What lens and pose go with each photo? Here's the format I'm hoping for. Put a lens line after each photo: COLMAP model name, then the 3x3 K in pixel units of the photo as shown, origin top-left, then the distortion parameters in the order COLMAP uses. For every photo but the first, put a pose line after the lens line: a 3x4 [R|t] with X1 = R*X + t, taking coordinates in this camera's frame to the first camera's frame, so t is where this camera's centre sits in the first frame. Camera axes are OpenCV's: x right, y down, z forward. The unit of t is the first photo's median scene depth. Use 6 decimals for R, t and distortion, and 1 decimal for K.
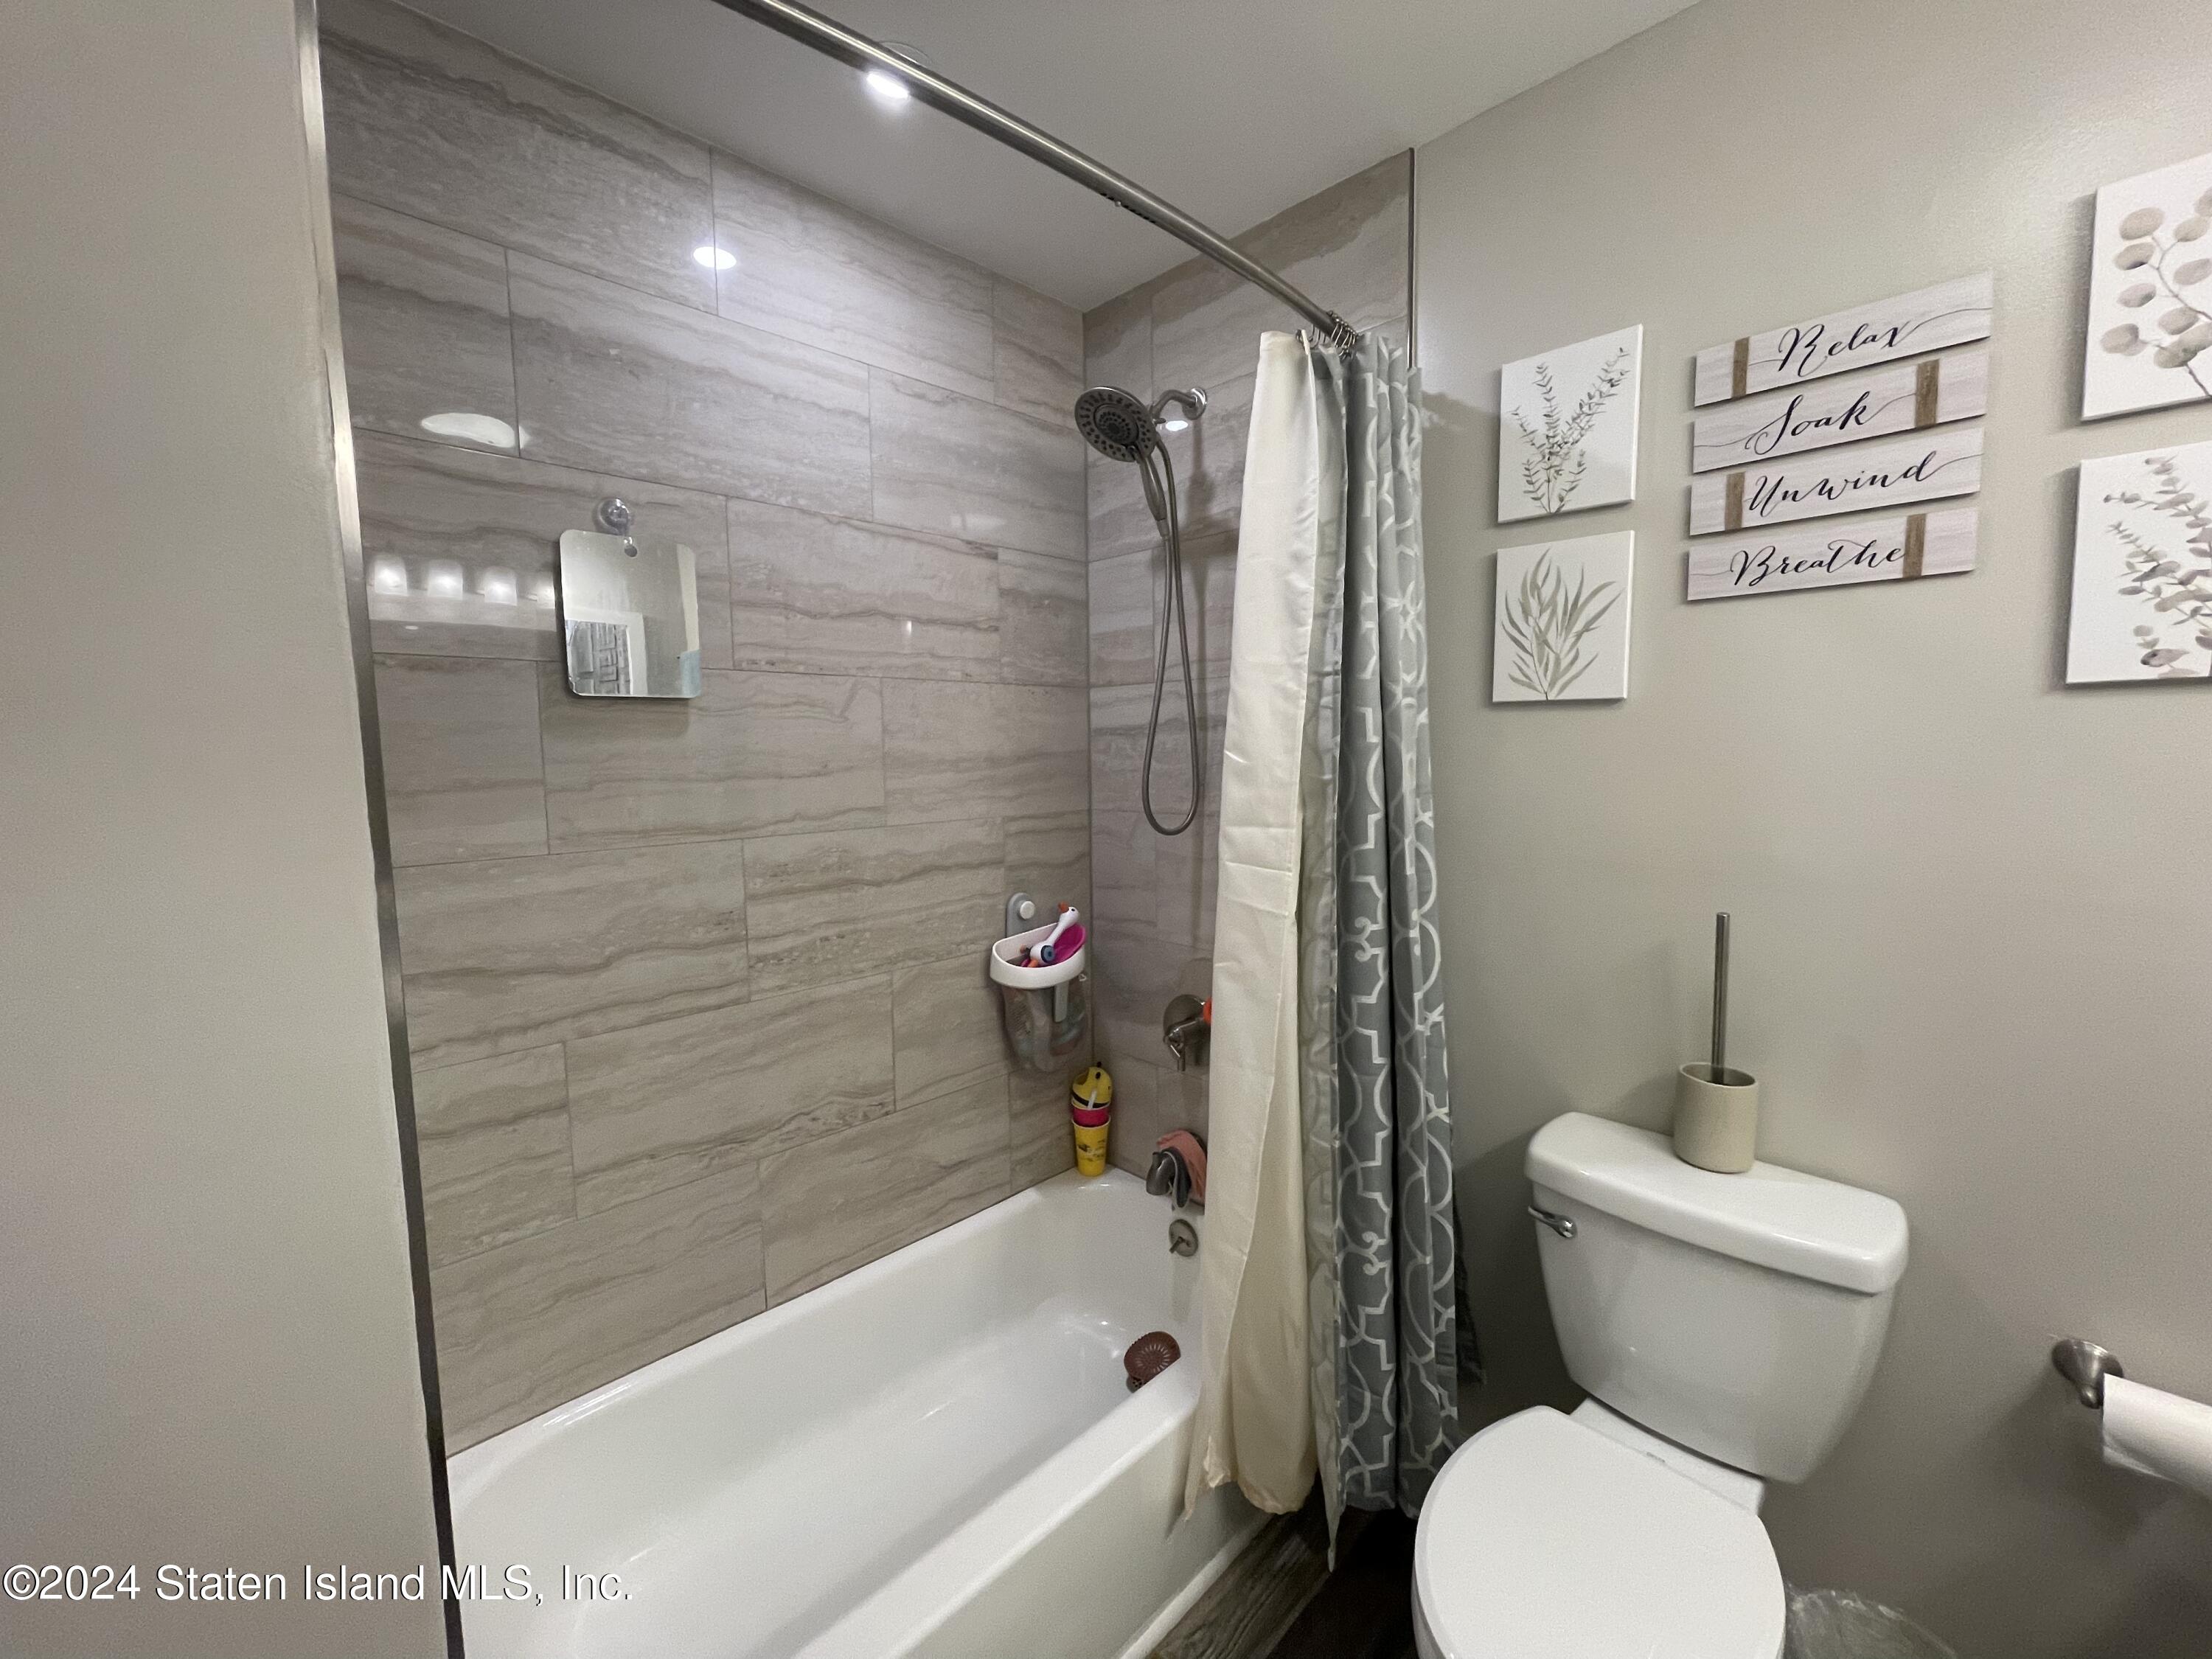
lens RADIAL K [[912.8, 0, 1103.4], [0, 912.8, 833.4], [0, 0, 1]] dist [0.003447, 0.000008]
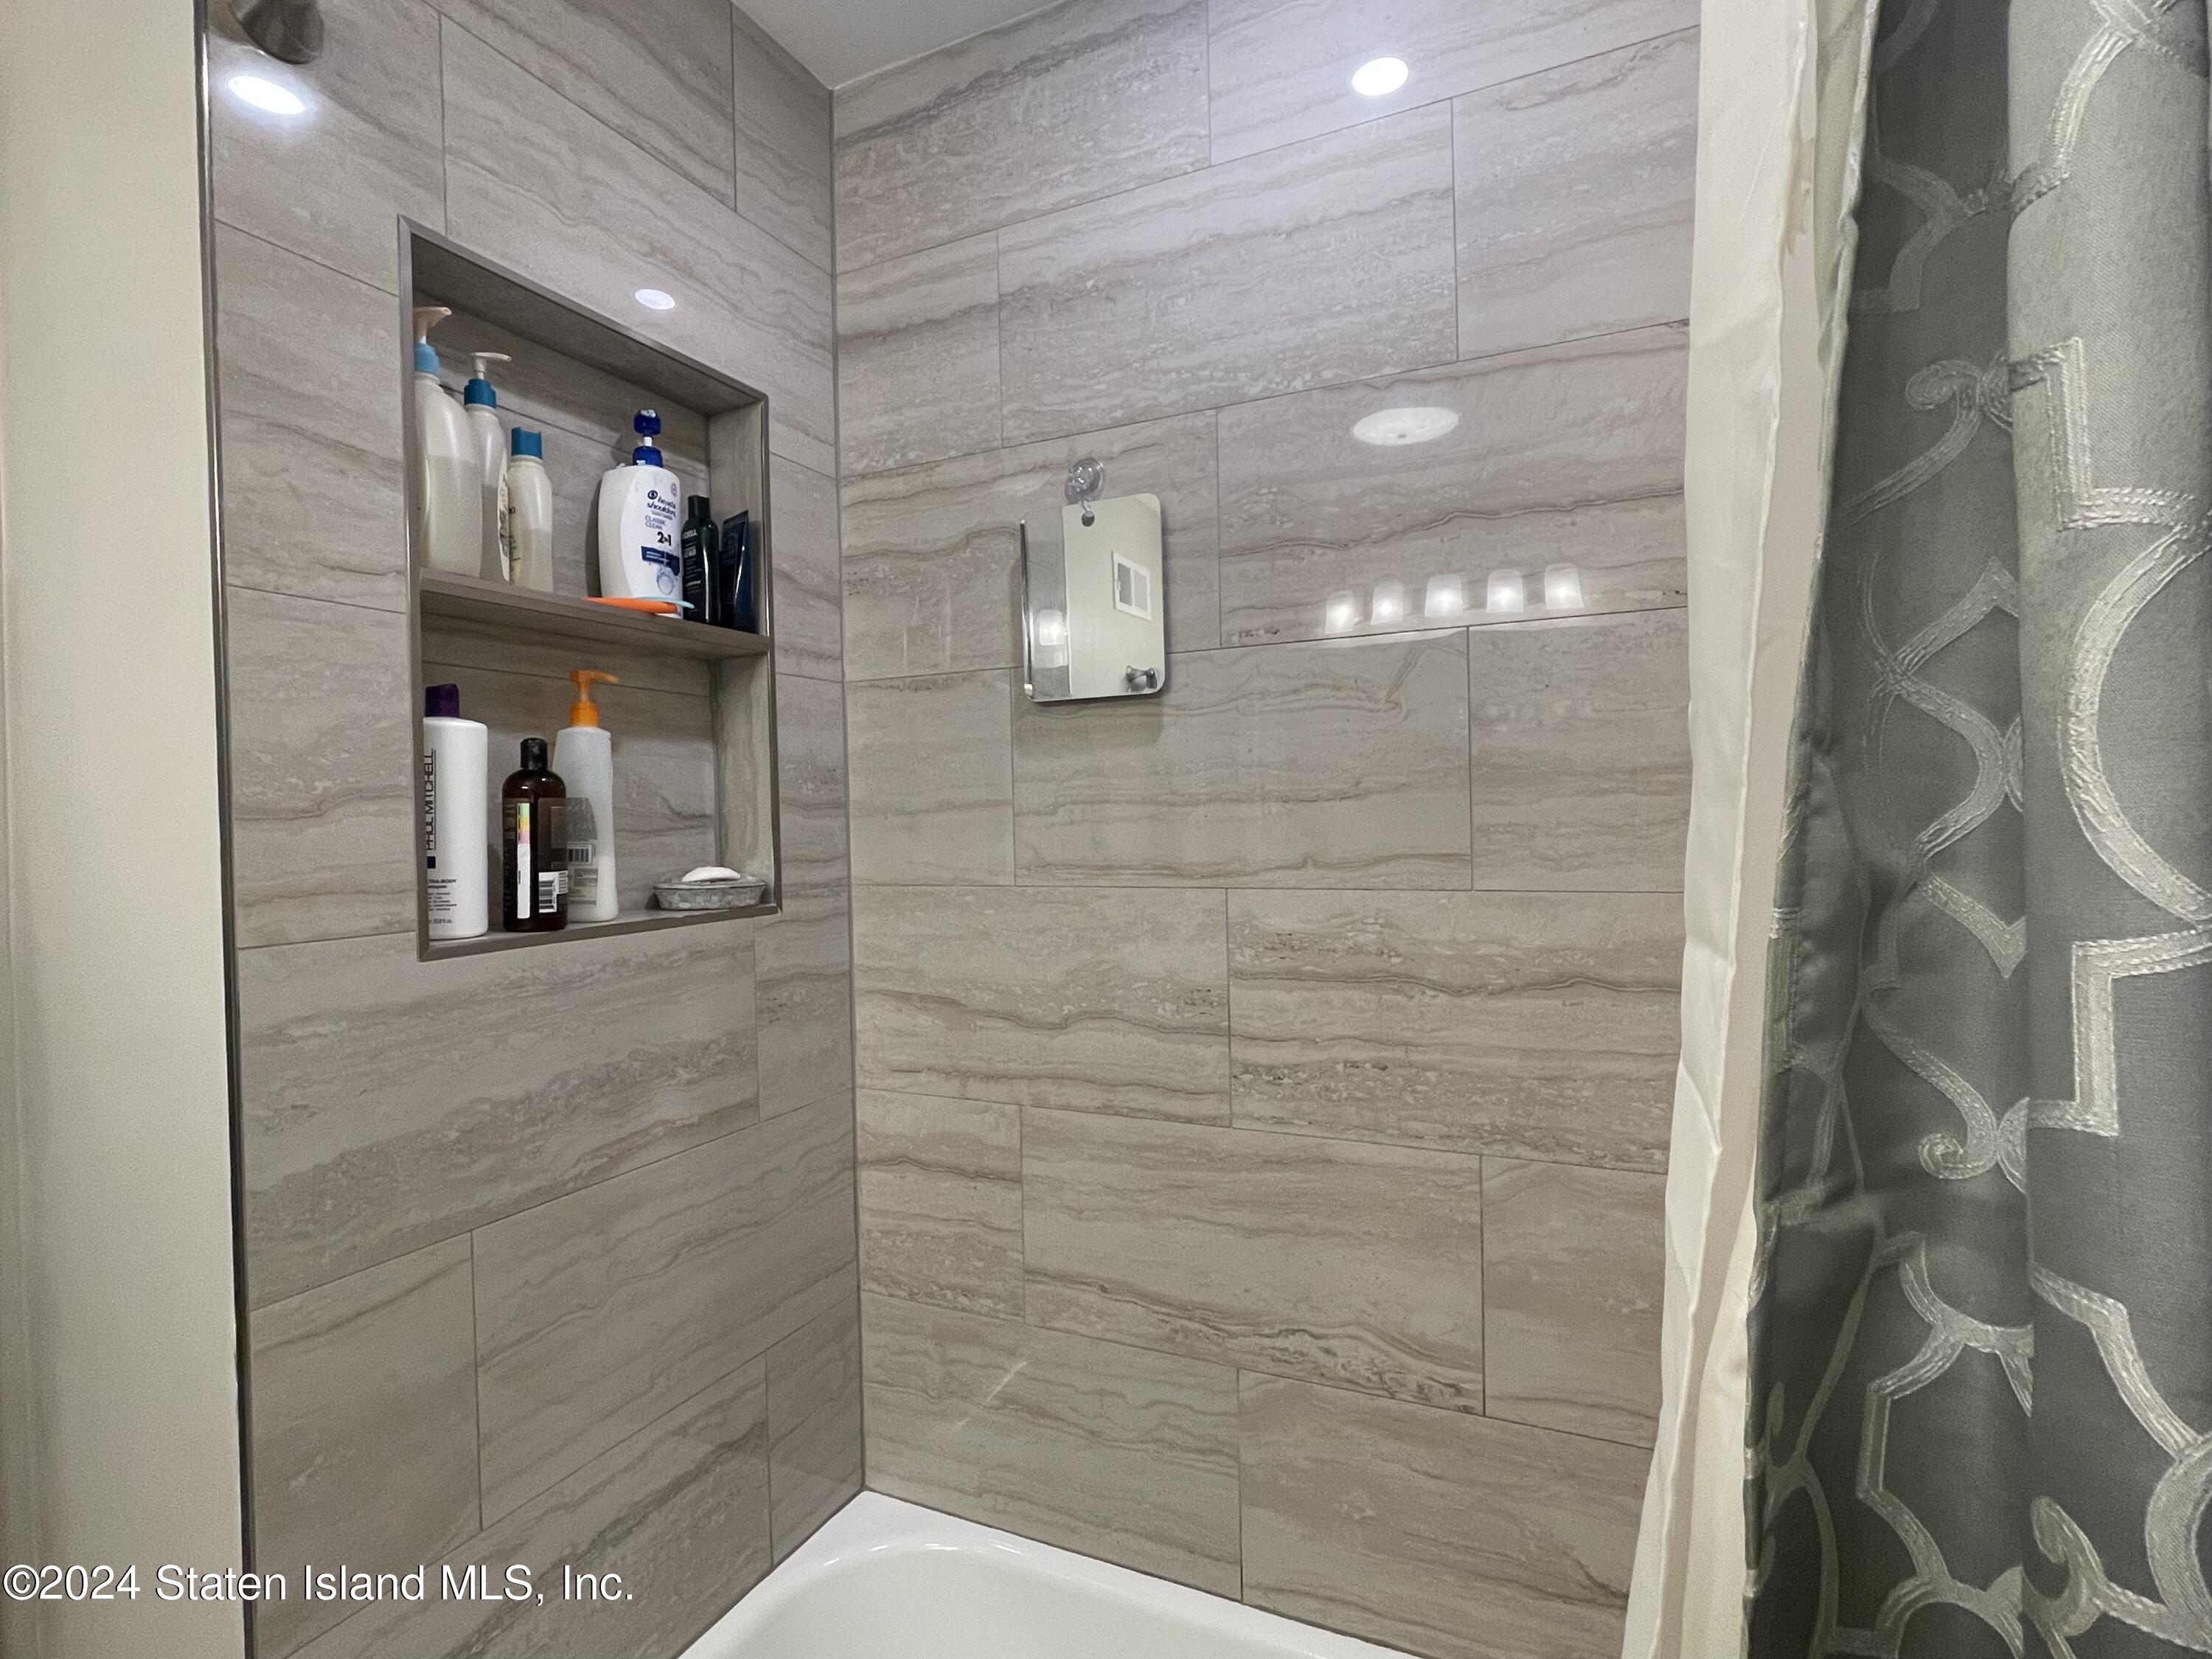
lens RADIAL K [[1104.5, 0, 1115.2], [0, 1104.5, 828.6], [0, 0, 1]] dist [-0.001175, -0.002349]
pose [[0.329570, 0.013898, -0.944029, 0.477969], [-0.078051, 0.996870, -0.012573, -0.028515], [0.940899, 0.077826, 0.329624, 0.829492]]
